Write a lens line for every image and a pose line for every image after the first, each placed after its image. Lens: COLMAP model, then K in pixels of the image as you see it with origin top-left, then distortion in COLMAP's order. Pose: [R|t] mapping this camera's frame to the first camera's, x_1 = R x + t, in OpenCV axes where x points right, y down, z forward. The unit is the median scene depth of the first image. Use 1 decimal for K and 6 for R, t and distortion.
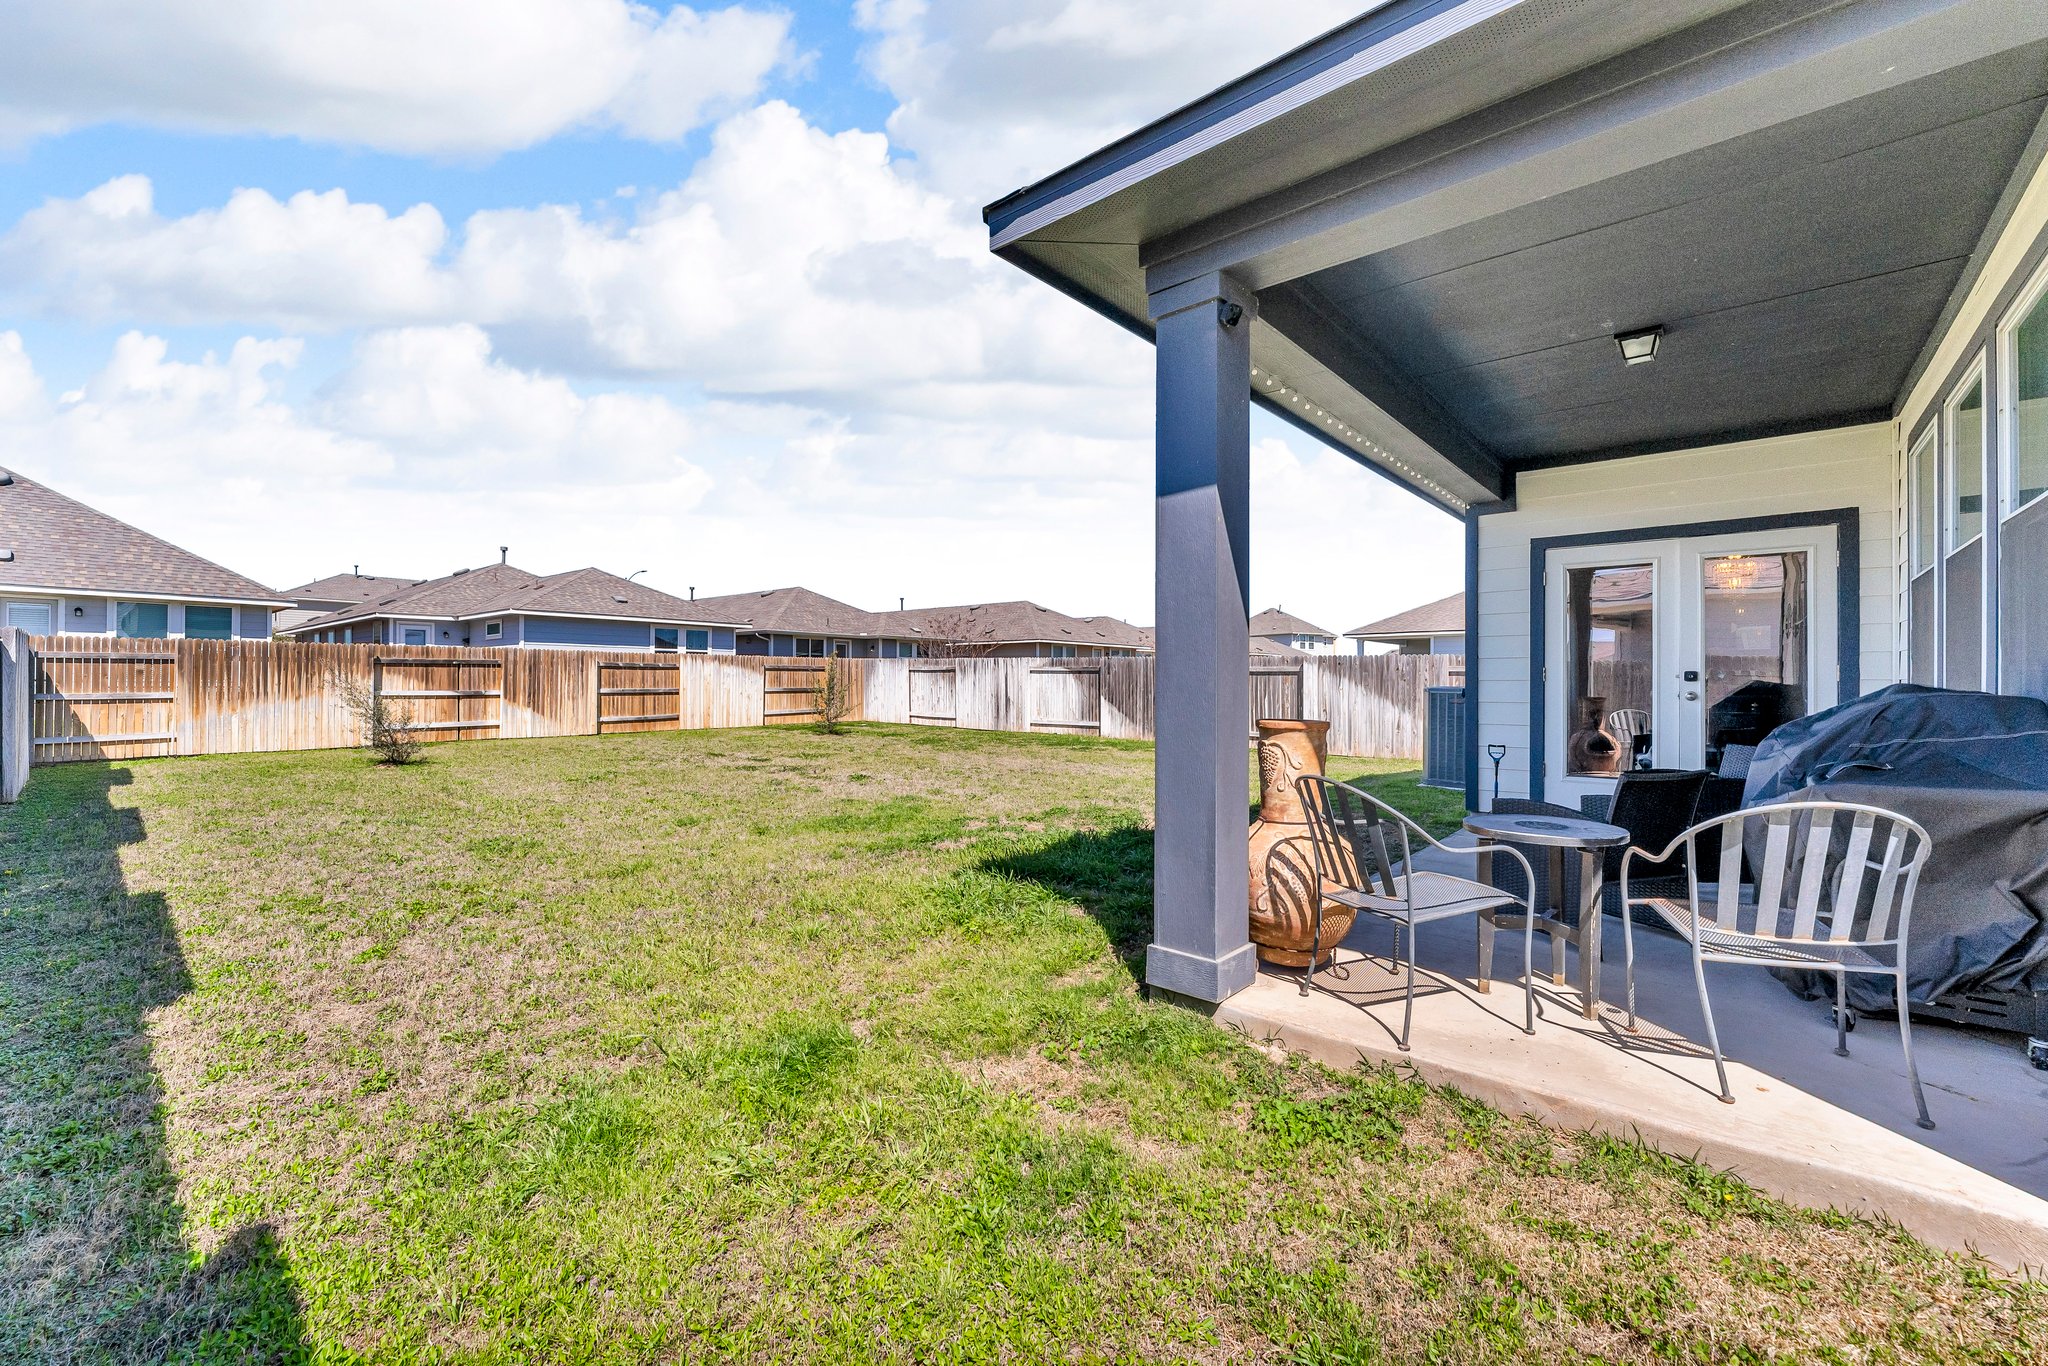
lens RADIAL K [[818.6, 0, 1020.1], [0, 818.6, 675.7], [0, 0, 1]] dist [0.004477, 0.000789]
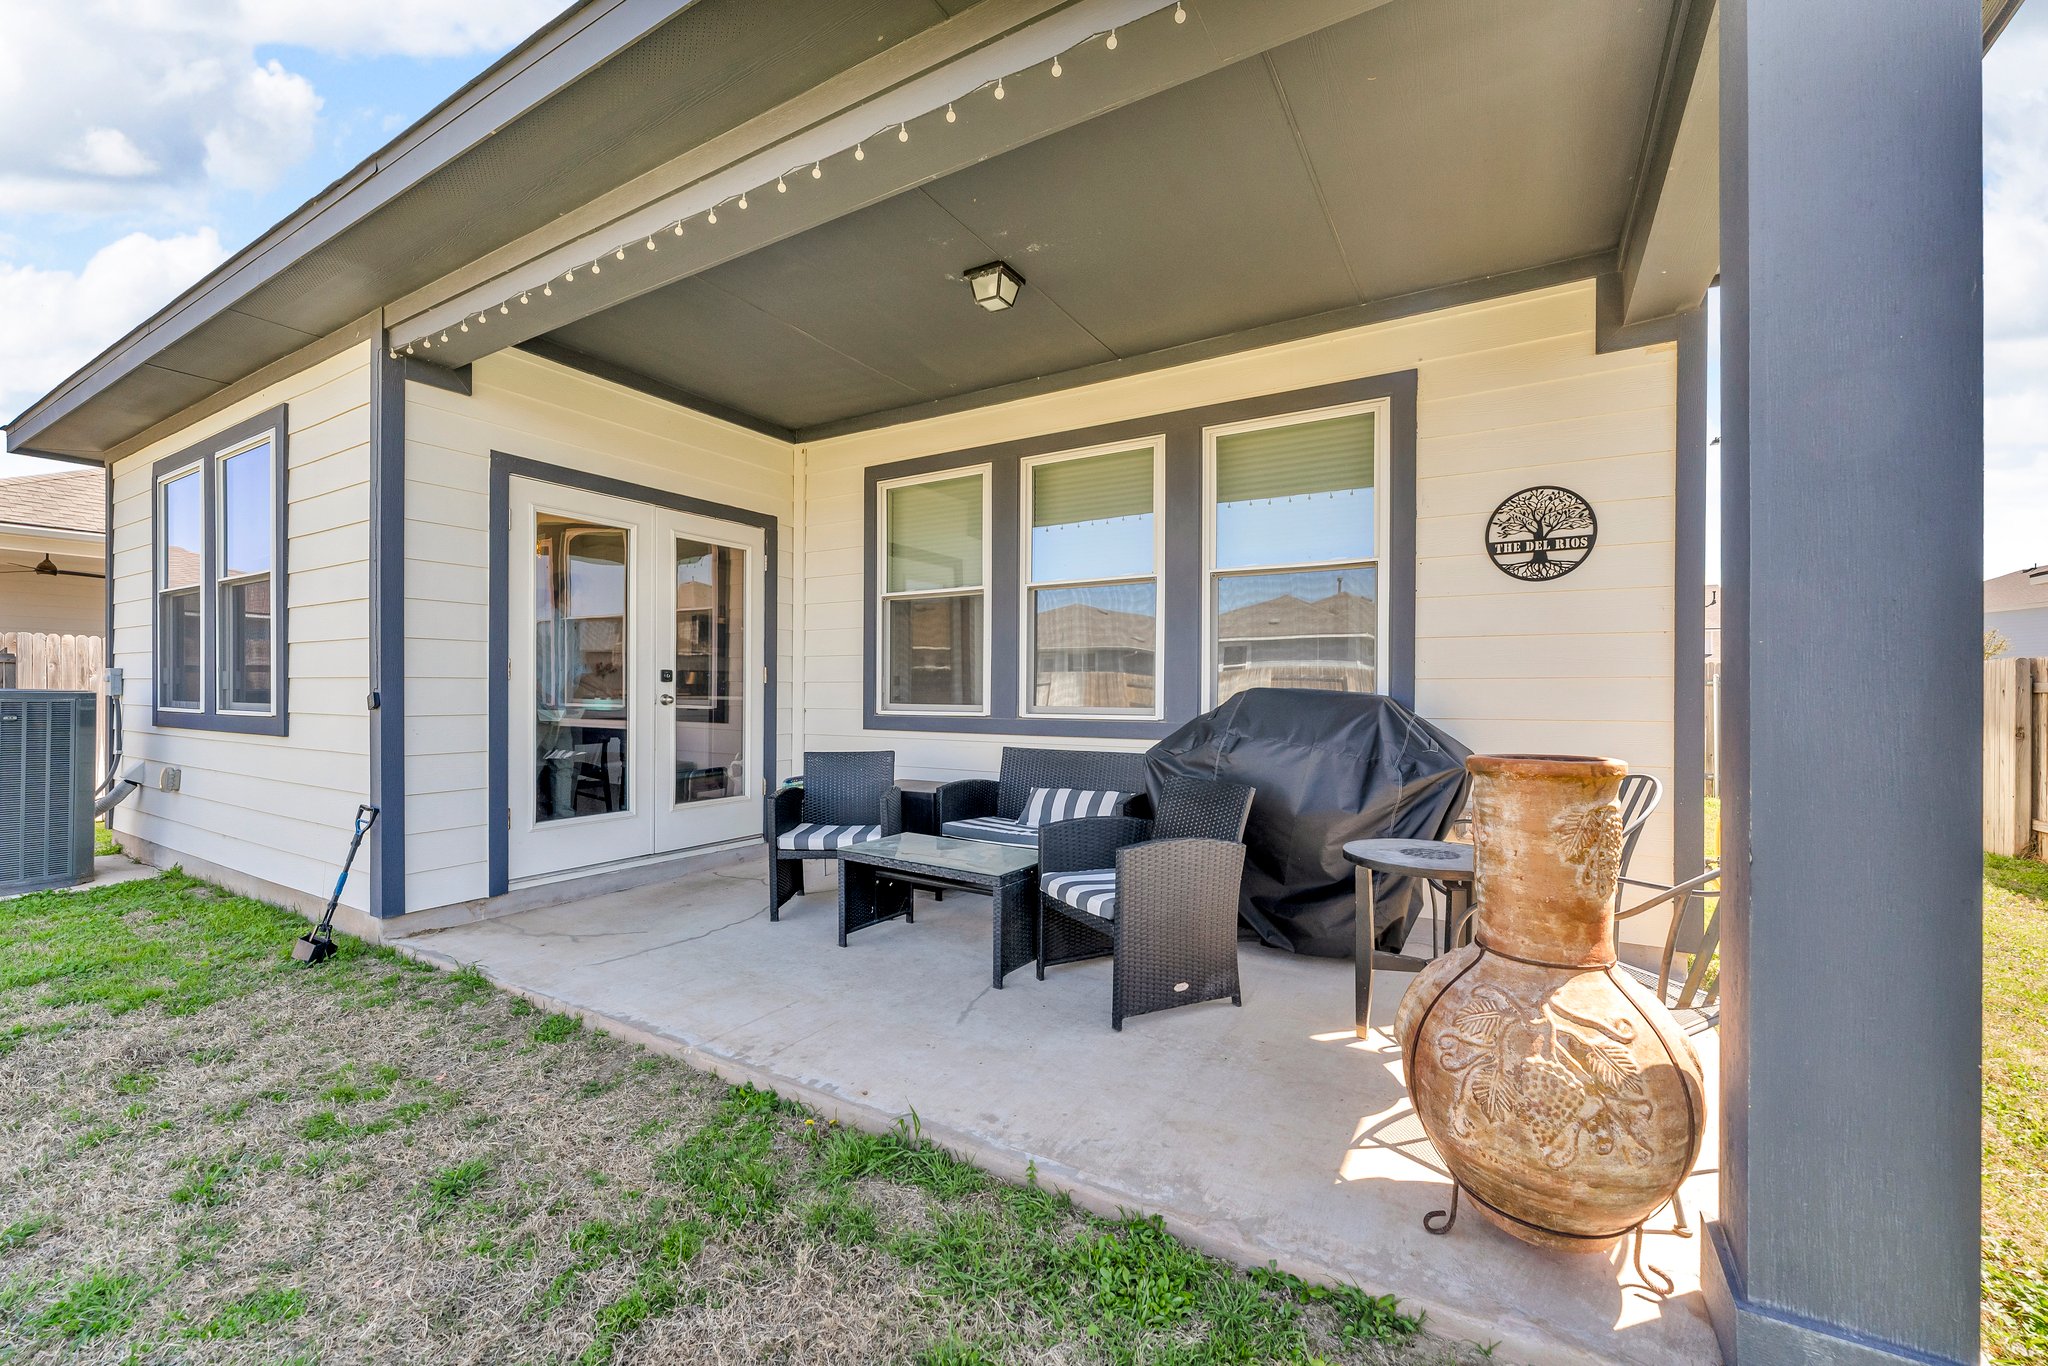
lens RADIAL K [[818.6, 0, 1018.8], [0, 818.6, 690.3], [0, 0, 1]] dist [0.004477, 0.000789]
pose [[-0.172931, -0.003468, 0.984928, -0.057485], [0.003068, 0.999987, 0.004060, 0.012697], [-0.984929, 0.003724, -0.172918, 0.795577]]
